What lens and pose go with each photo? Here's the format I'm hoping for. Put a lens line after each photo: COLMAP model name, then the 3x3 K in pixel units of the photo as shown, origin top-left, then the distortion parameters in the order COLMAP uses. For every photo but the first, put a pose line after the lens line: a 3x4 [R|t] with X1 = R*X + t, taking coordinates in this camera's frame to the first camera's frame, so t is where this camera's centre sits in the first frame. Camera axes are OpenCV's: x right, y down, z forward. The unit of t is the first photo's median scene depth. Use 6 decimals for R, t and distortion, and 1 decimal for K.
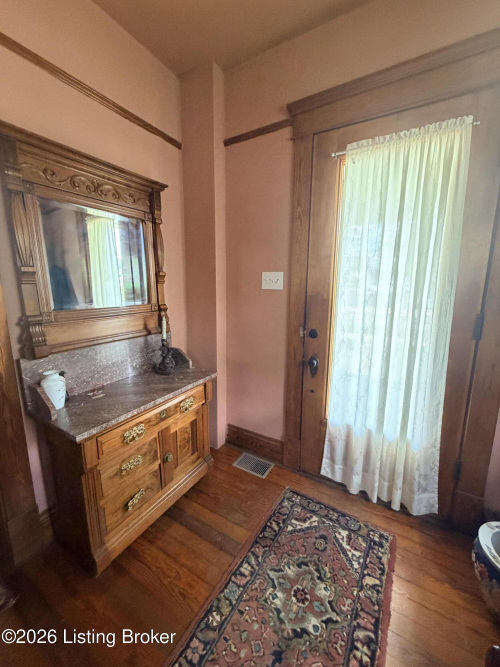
lens RADIAL K [[265.9, 0, 250.3], [0, 265.9, 331.6], [0, 0, 1]] dist [-0.001054, -0.000182]
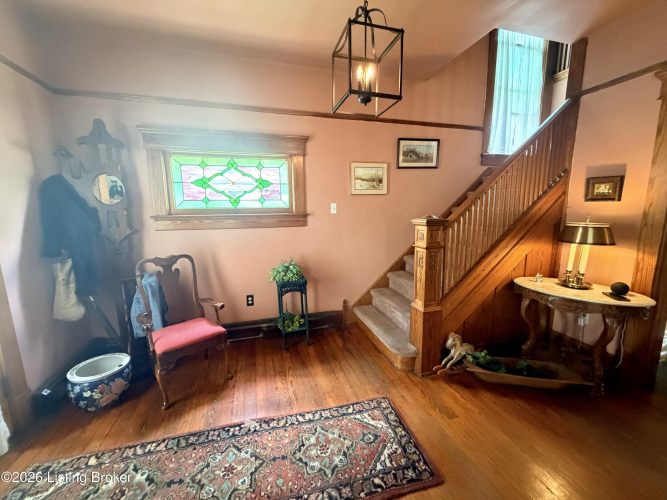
lens RADIAL K [[265.9, 0, 332.1], [0, 265.9, 251.6], [0, 0, 1]] dist [-0.001054, -0.000182]
pose [[-0.735303, -0.103285, 0.669822, -1.210842], [0.125461, 0.950494, 0.284290, -0.190192], [-0.666024, 0.293076, -0.685943, 0.953735]]
